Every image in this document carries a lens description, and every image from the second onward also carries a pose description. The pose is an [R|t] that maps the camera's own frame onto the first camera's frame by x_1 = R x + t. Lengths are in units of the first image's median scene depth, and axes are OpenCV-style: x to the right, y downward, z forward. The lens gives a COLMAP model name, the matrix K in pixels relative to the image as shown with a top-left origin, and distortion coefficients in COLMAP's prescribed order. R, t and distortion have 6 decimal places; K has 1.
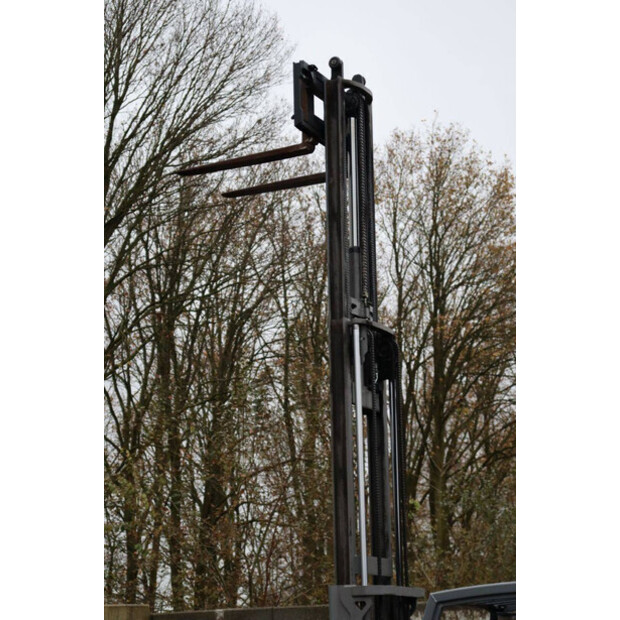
lens RADIAL K [[1439.0, 0, 317.4], [0, 1439.0, 310.0], [0, 0, 1]] dist [0.402771, 0.424608]
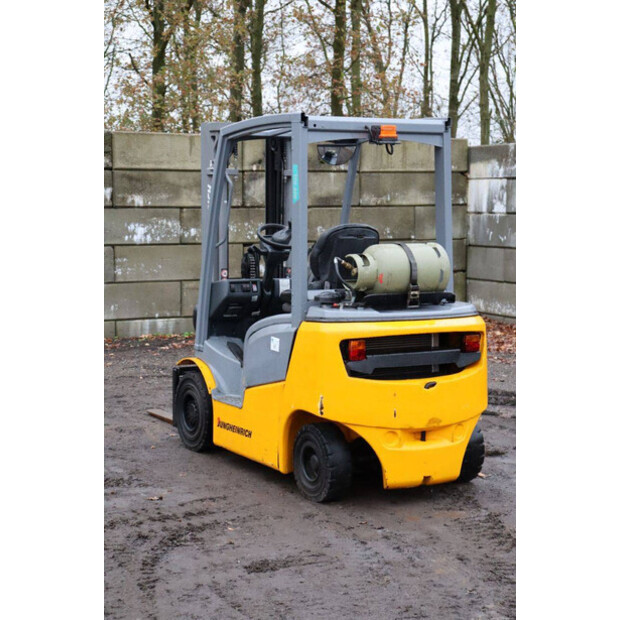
lens RADIAL K [[1290.2, 0, 310.0], [0, 1290.2, 310.0], [0, 0, 1]] dist [0.347233, 0.336073]
pose [[0.839107, 0.070302, -0.539404, 0.613298], [0.106019, 0.951461, 0.288931, 0.037227], [0.533534, -0.299631, 0.790925, 0.167541]]
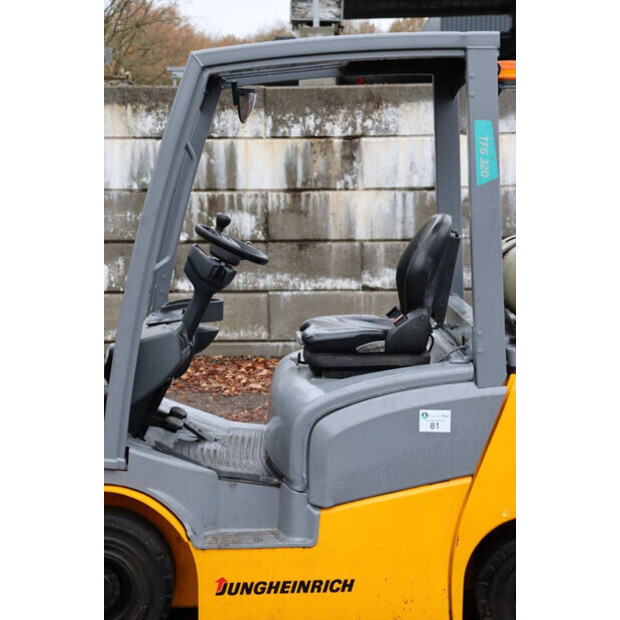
lens RADIAL K [[1261.7, 0, 309.8], [0, 1261.7, 319.8], [0, 0, 1]] dist [0.322800, 0.110141]
pose [[0.876560, -0.056703, 0.477940, -0.126226], [-0.113793, 0.940465, 0.320277, 0.106843], [-0.467646, -0.335128, 0.817922, 0.439548]]
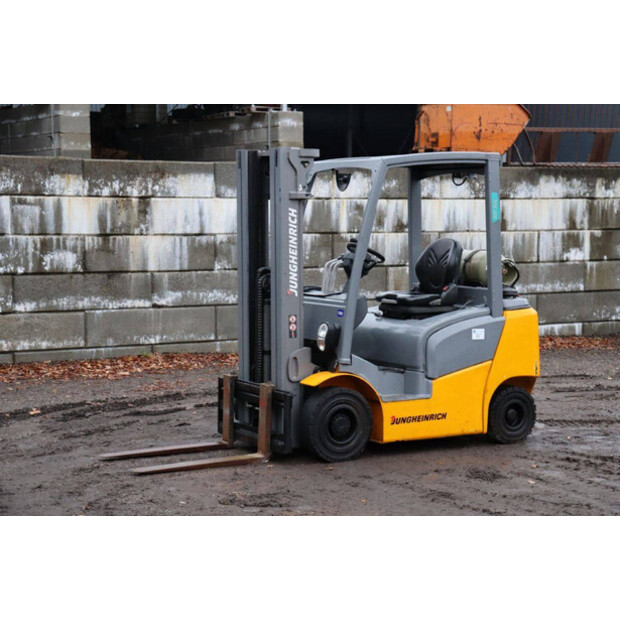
lens RADIAL K [[1290.2, 0, 310.0], [0, 1290.2, 310.0], [0, 0, 1]] dist [0.347233, 0.336073]
pose [[0.521520, -0.048700, 0.851848, -0.819803], [-0.204992, 0.961977, 0.180497, 0.114218], [-0.828248, -0.268755, 0.491707, 0.405161]]
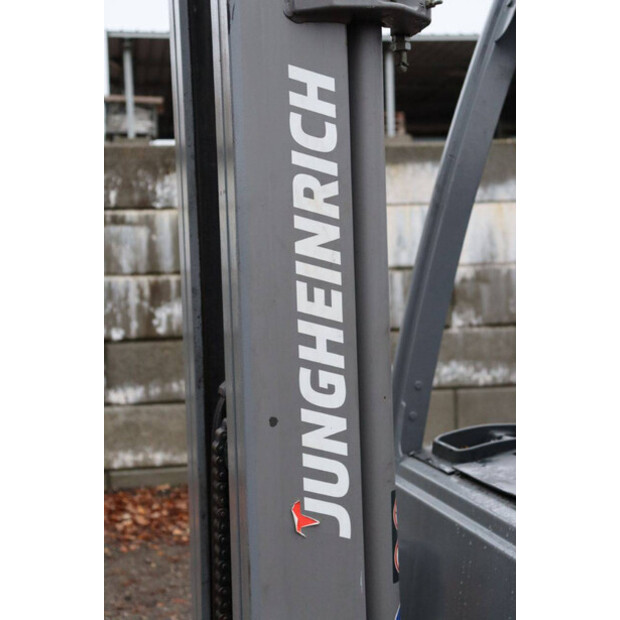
lens RADIAL K [[1117.3, 0, 310.8], [0, 1117.3, 316.8], [0, 0, 1]] dist [0.232160, 0.004987]
pose [[0.758816, -0.035259, 0.650350, -0.085127], [-0.135146, 0.968276, 0.210182, 0.221254], [-0.637129, -0.247382, 0.729979, 0.798455]]
